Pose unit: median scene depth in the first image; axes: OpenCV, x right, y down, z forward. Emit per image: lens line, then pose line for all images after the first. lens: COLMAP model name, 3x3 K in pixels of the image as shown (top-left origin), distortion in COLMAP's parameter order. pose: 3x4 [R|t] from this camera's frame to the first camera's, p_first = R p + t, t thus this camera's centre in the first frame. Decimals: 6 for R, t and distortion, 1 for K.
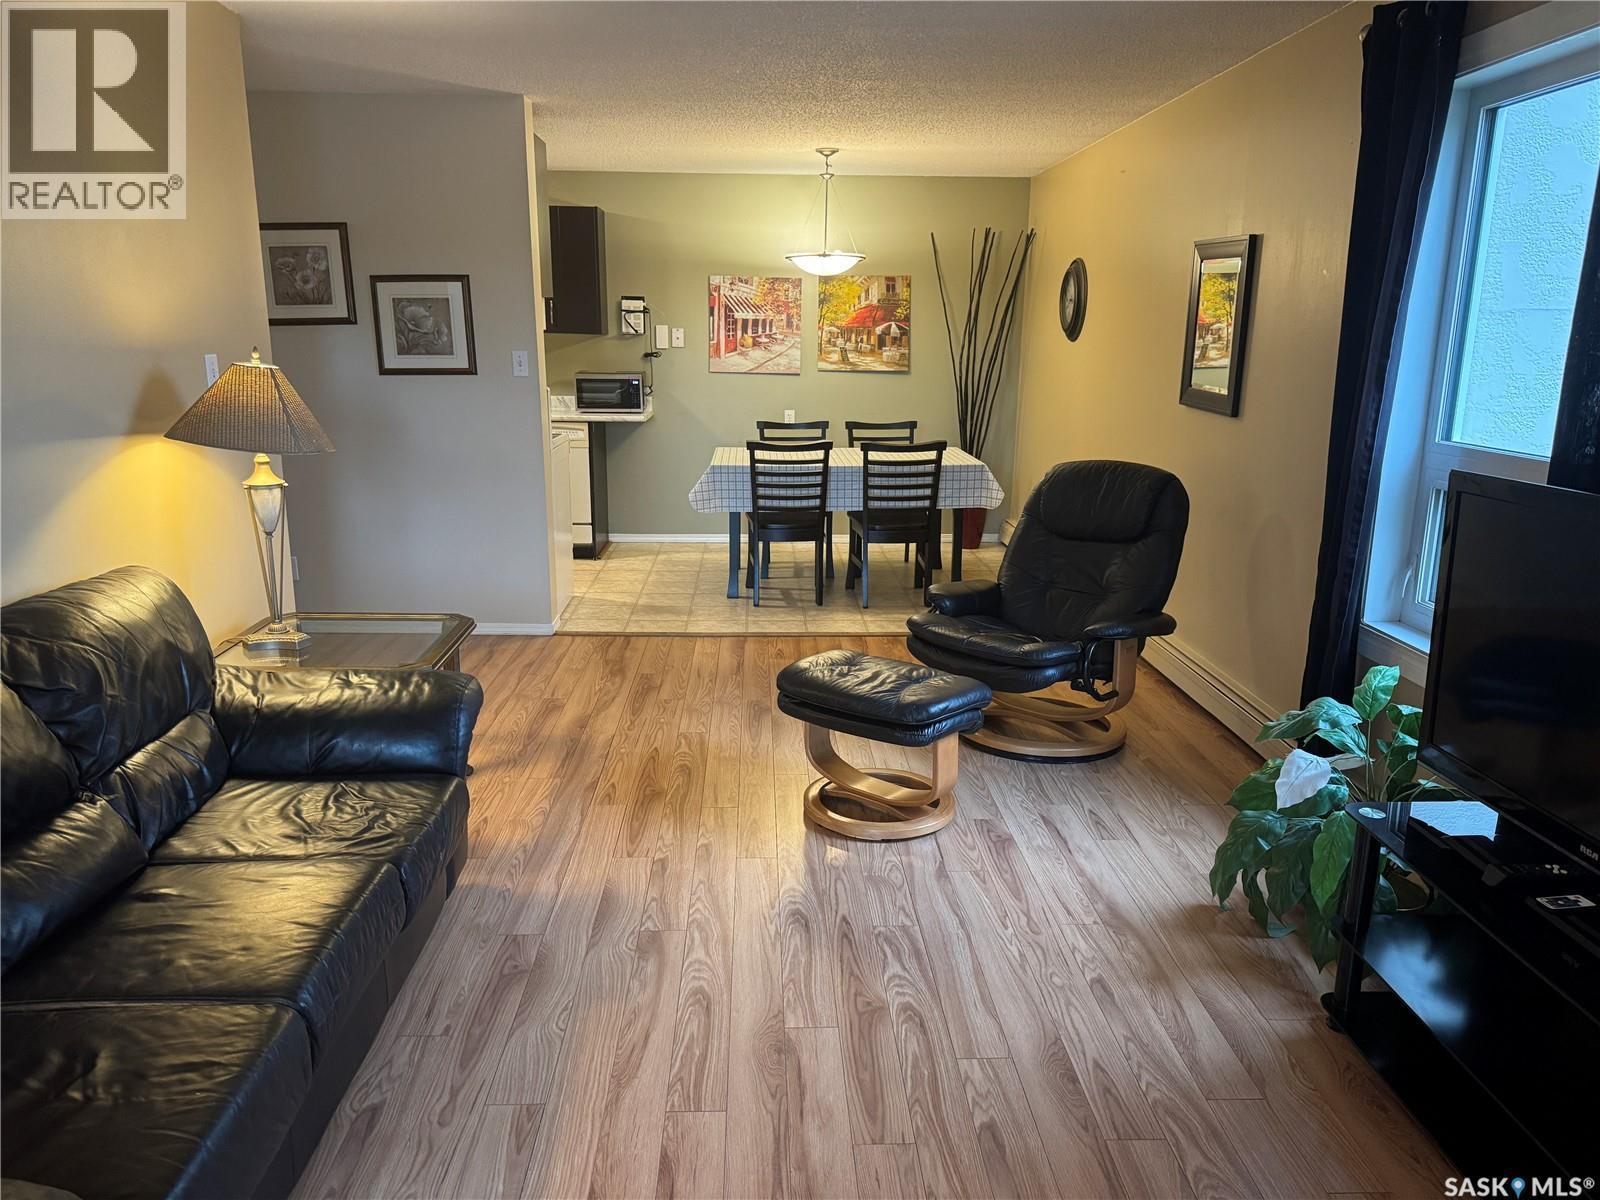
lens RADIAL K [[1116.7, 0, 796.8], [0, 1116.7, 603.1], [0, 0, 1]] dist [0.151153, -0.239576]
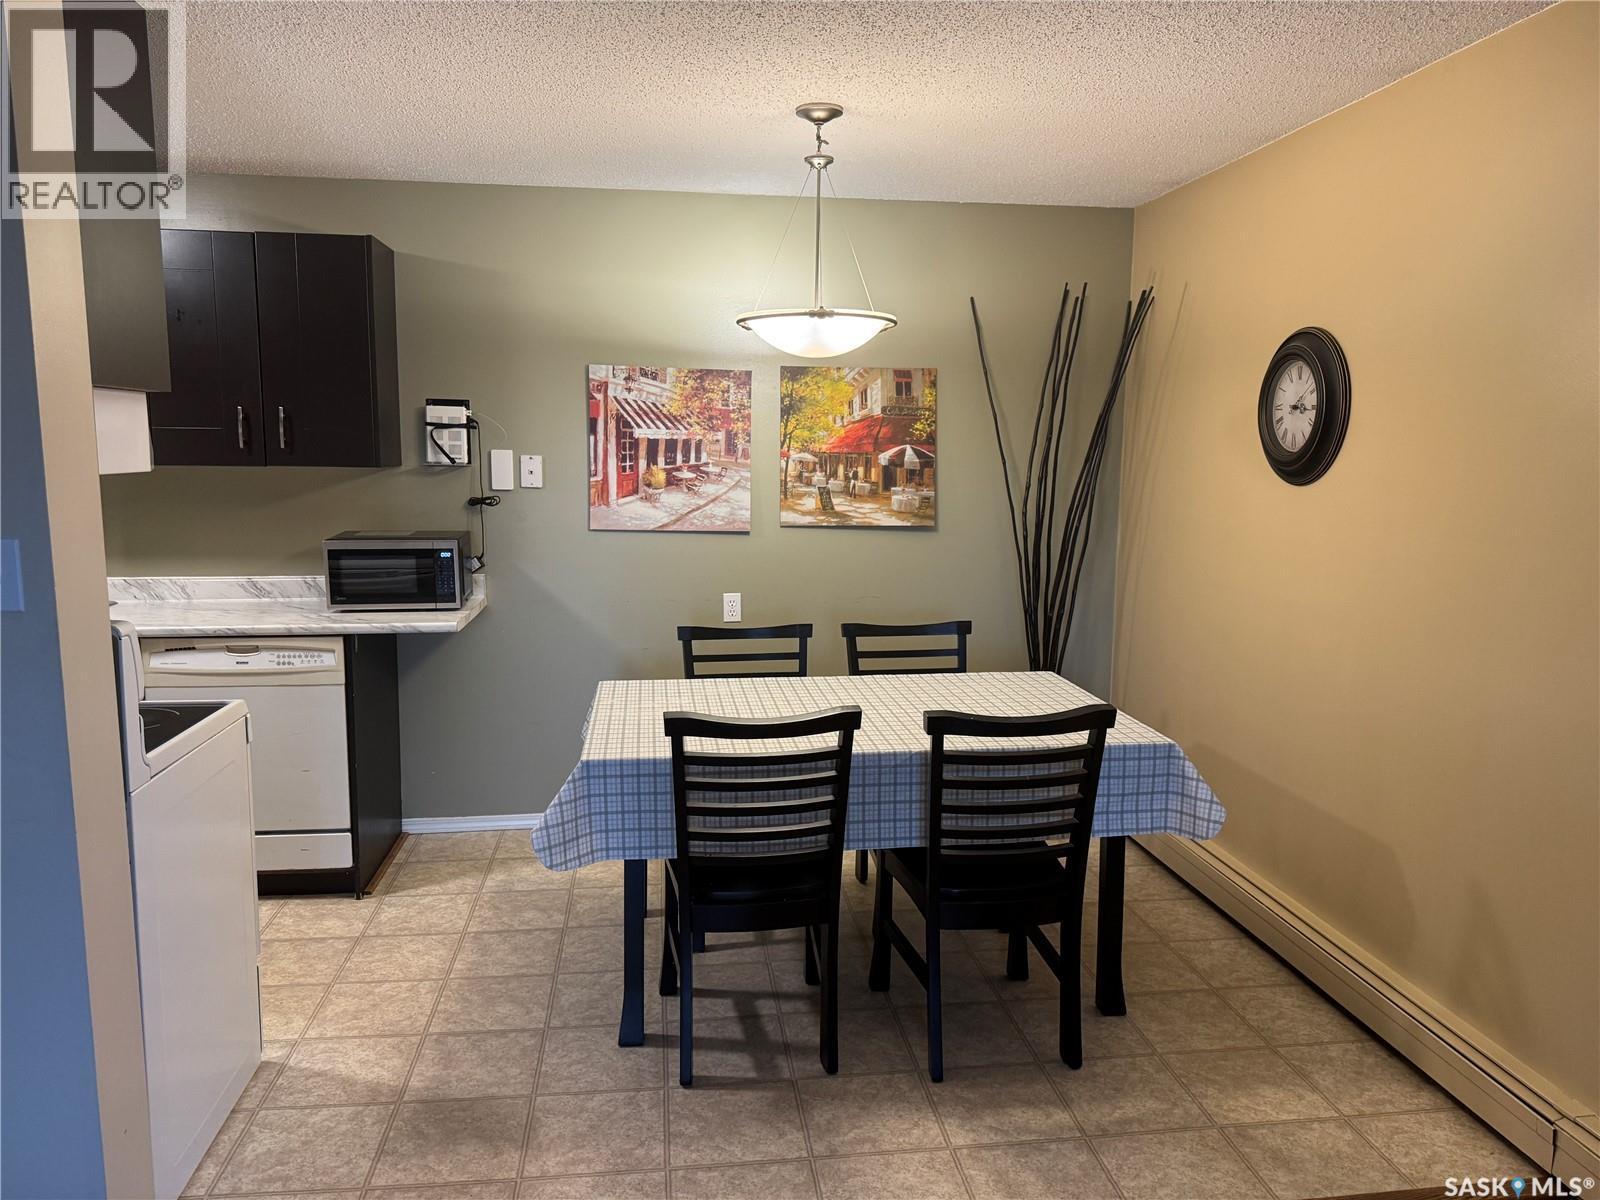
lens RADIAL K [[1116.7, 0, 796.8], [0, 1116.7, 603.1], [0, 0, 1]] dist [0.151153, -0.239576]
pose [[0.995909, -0.012464, 0.089493, -0.025211], [0.021186, 0.995041, -0.097182, -0.113405], [-0.087838, 0.098680, 0.991235, 0.440492]]
